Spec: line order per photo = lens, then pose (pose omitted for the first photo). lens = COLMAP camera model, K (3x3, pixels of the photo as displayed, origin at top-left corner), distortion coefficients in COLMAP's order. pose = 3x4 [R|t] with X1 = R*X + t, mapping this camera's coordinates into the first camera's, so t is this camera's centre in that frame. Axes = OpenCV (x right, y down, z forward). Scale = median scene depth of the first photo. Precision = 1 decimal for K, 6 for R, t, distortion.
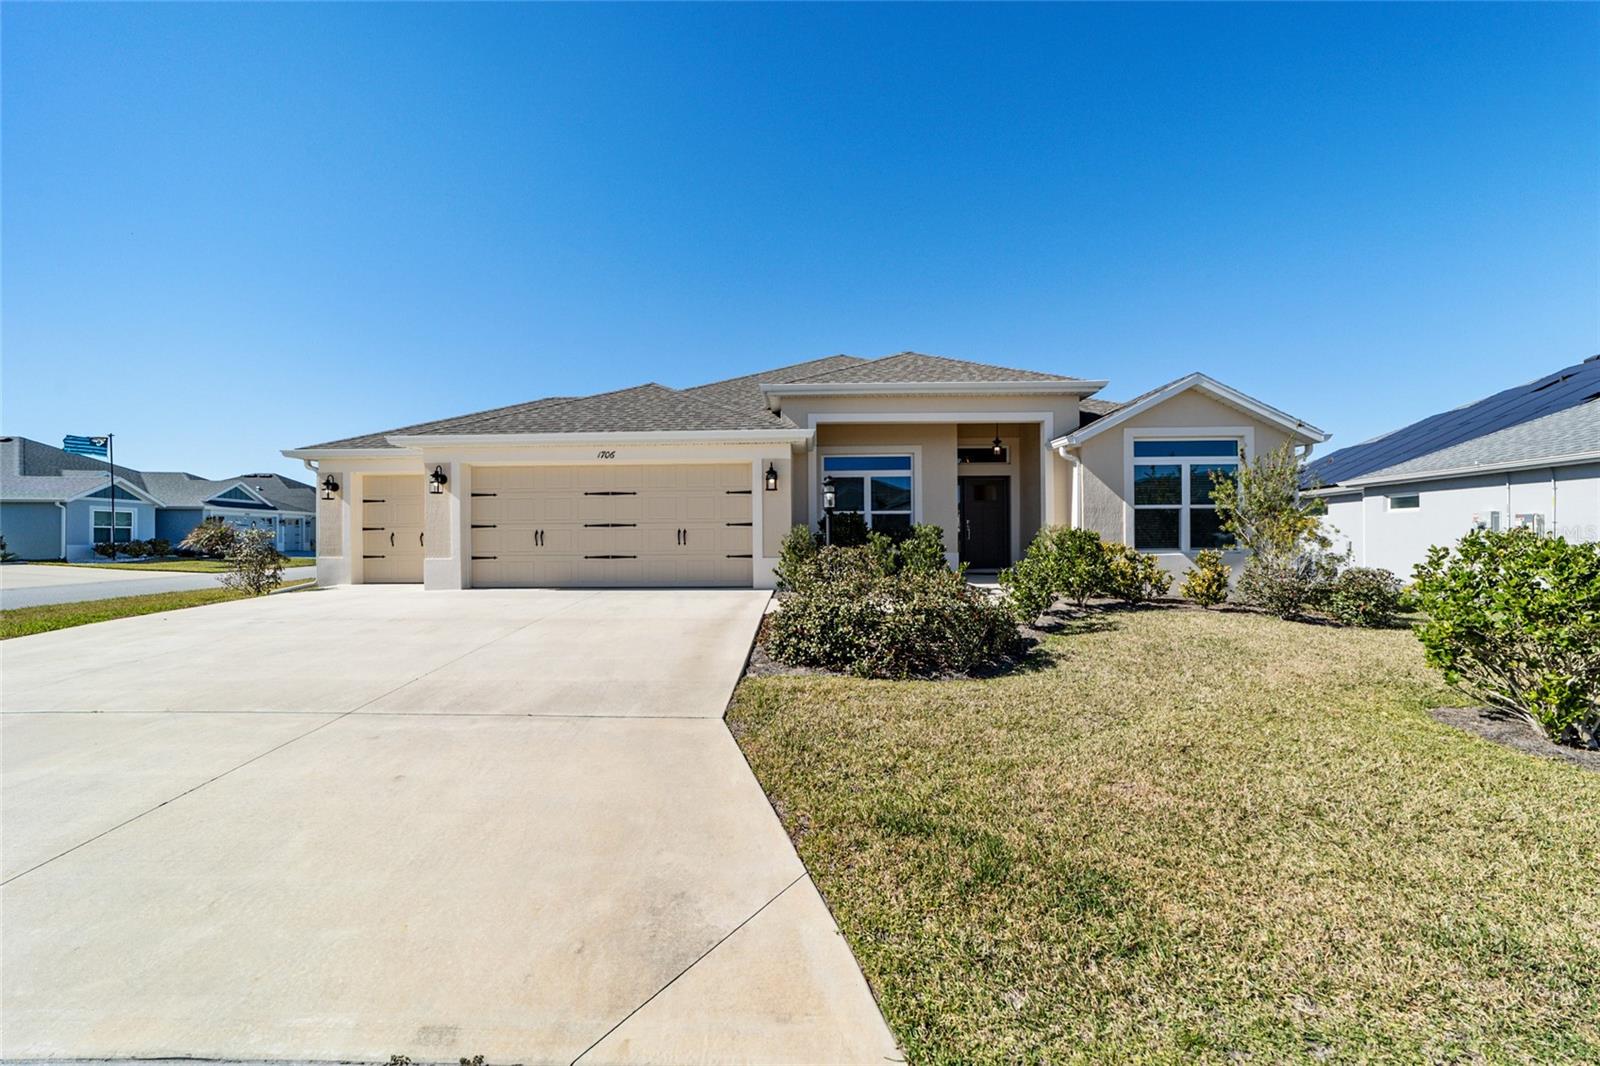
lens RADIAL K [[605.4, 0, 791.3], [0, 605.4, 534.9], [0, 0, 1]] dist [-0.003855, -0.000087]
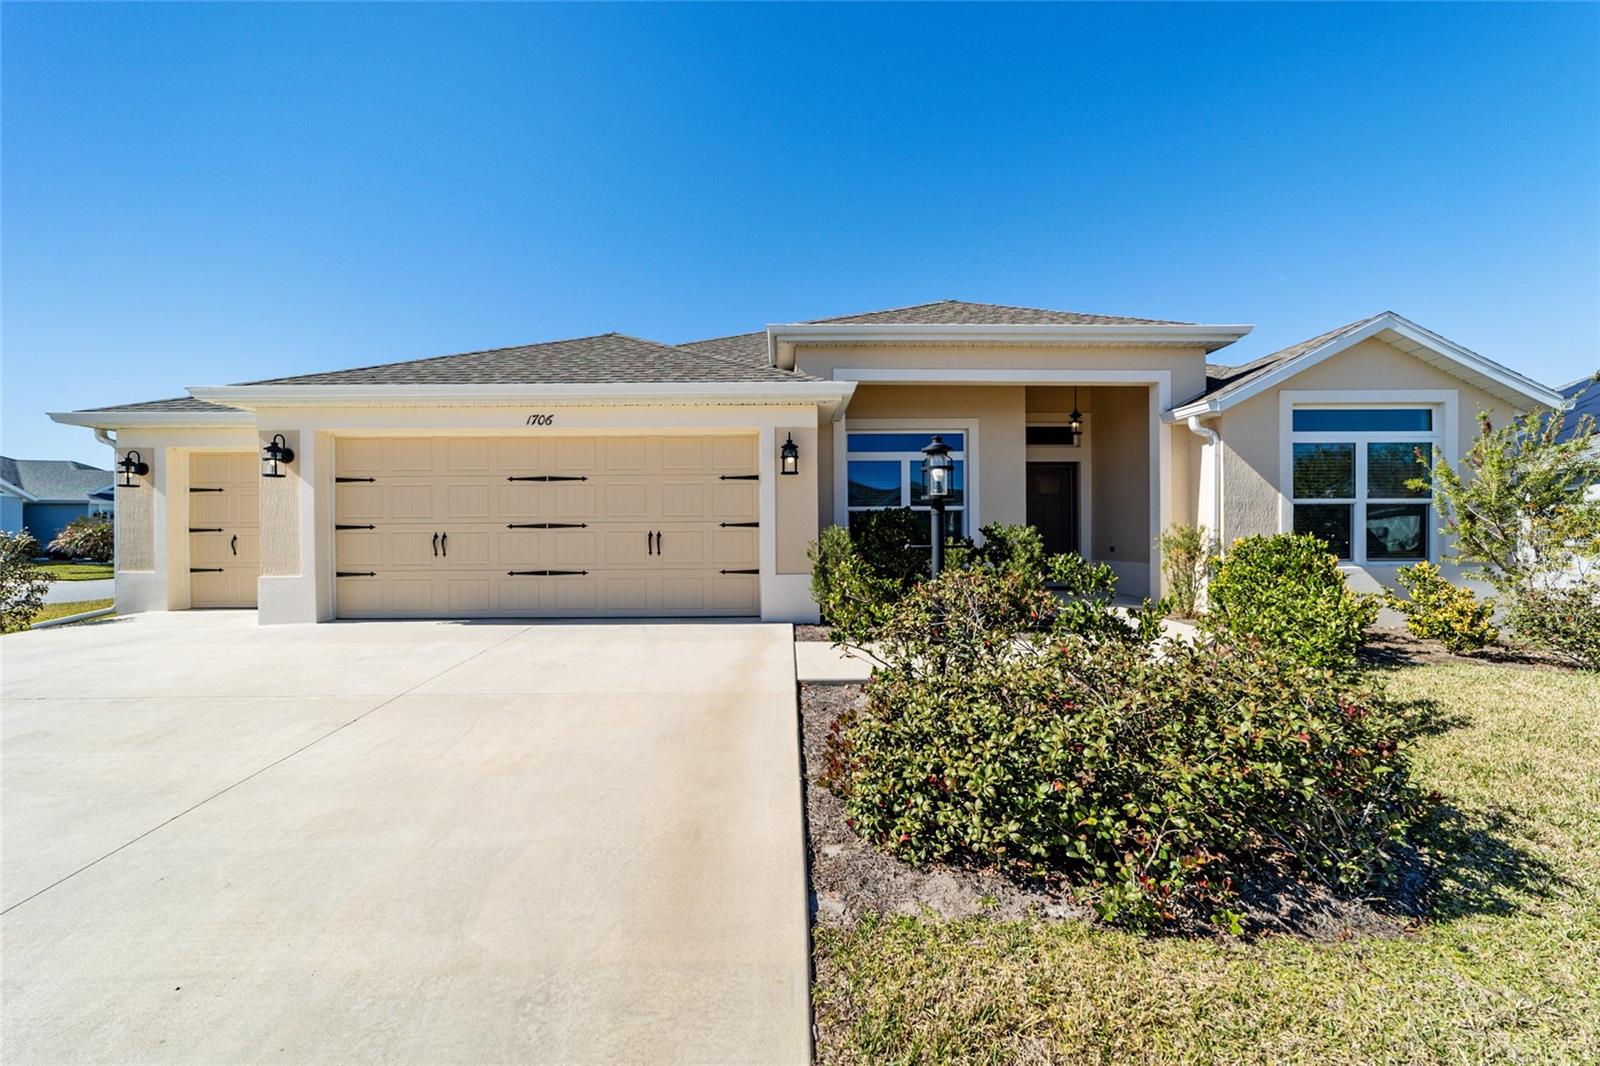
lens RADIAL K [[605.4, 0, 791.3], [0, 605.4, 534.9], [0, 0, 1]] dist [-0.003855, -0.000087]
pose [[0.999004, 0.000818, 0.044610, -0.057539], [-0.001017, 0.999990, 0.004445, -0.009018], [-0.044606, -0.004486, 0.998995, 0.313353]]
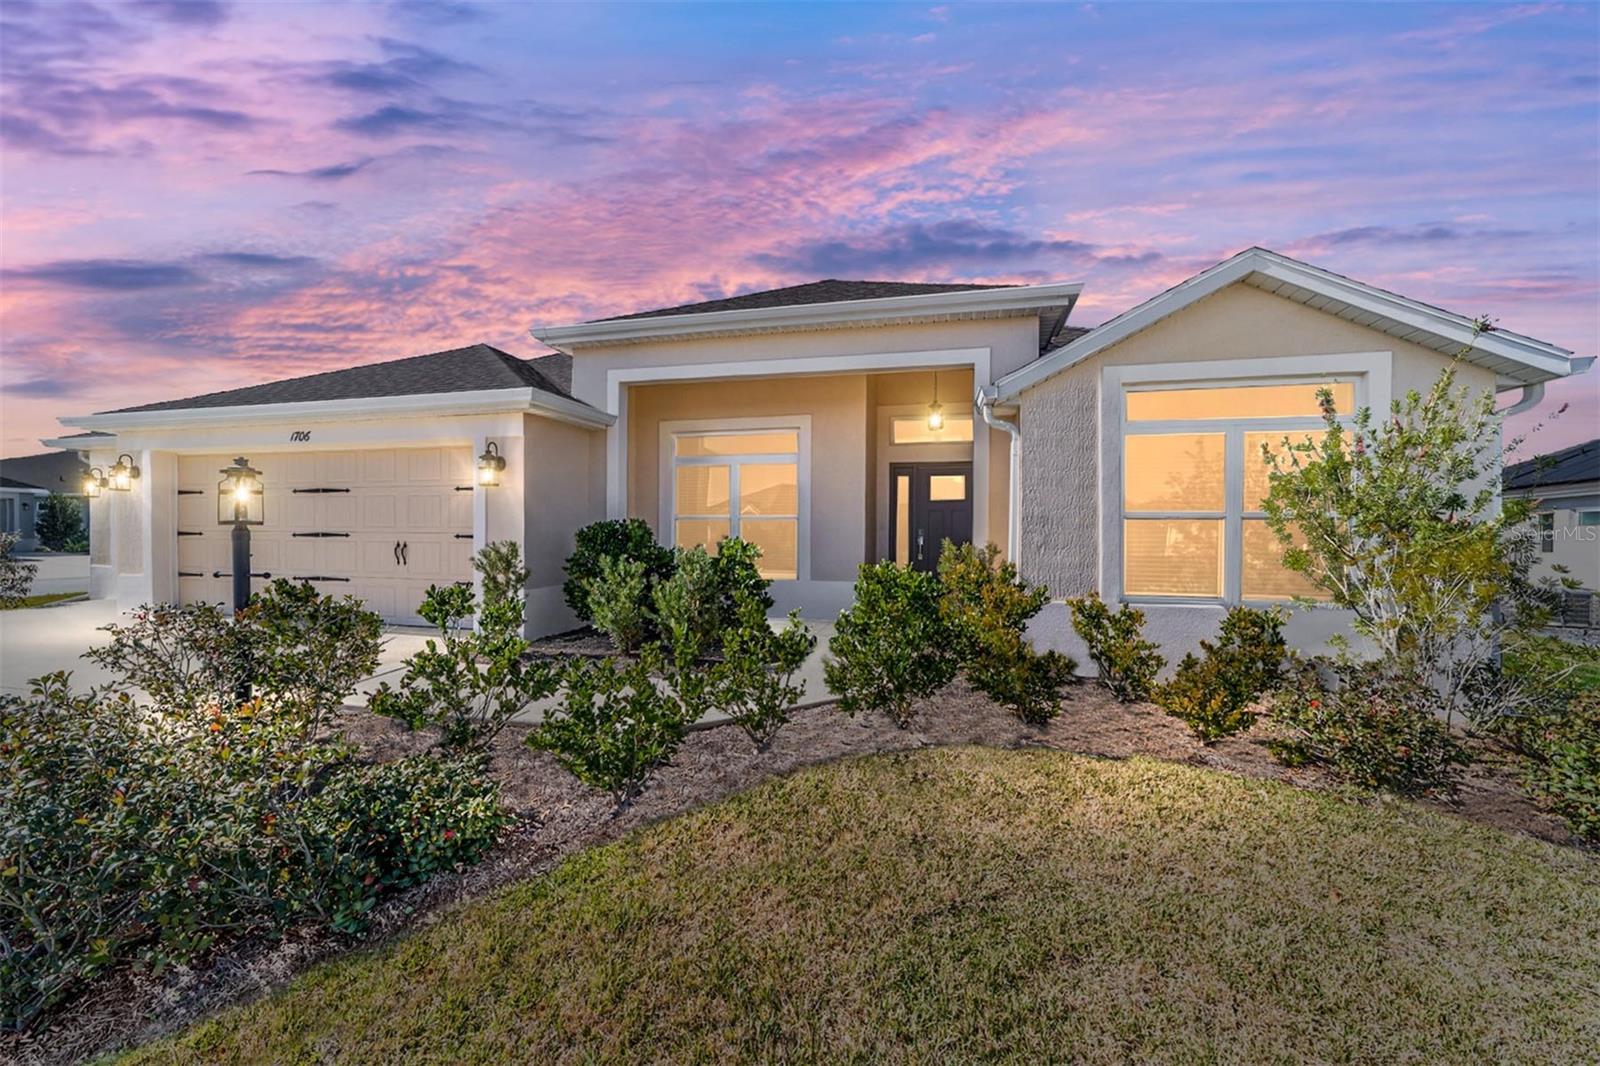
lens RADIAL K [[637.1, 0, 776.8], [0, 637.1, 541.1], [0, 0, 1]] dist [-0.002097, 0.000338]
pose [[0.973793, 0.017230, -0.226782, 0.398991], [-0.013740, 0.999762, 0.016958, -0.028464], [0.227021, -0.013397, 0.973798, 0.384493]]
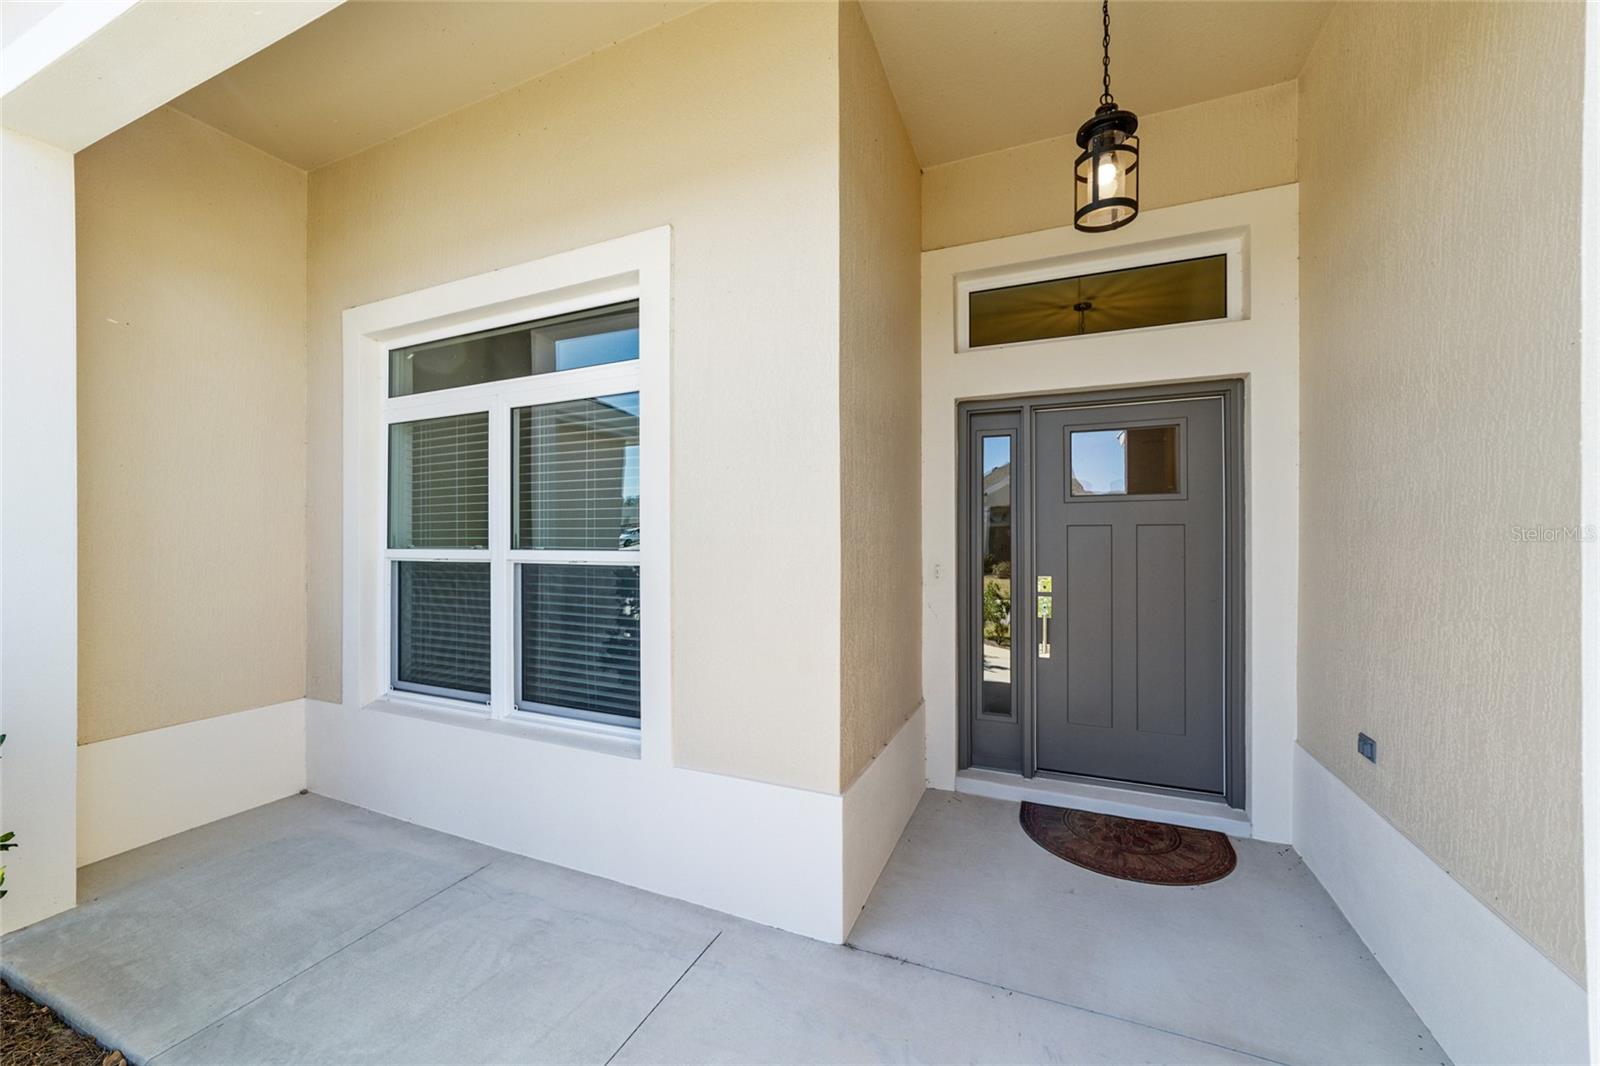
lens RADIAL K [[605.4, 0, 791.3], [0, 605.4, 534.9], [0, 0, 1]] dist [-0.003855, -0.000087]
pose [[0.925731, 0.002020, -0.378176, 0.387996], [-0.001769, 0.999998, 0.001011, -0.055265], [0.378178, -0.000267, 0.925733, 0.991766]]
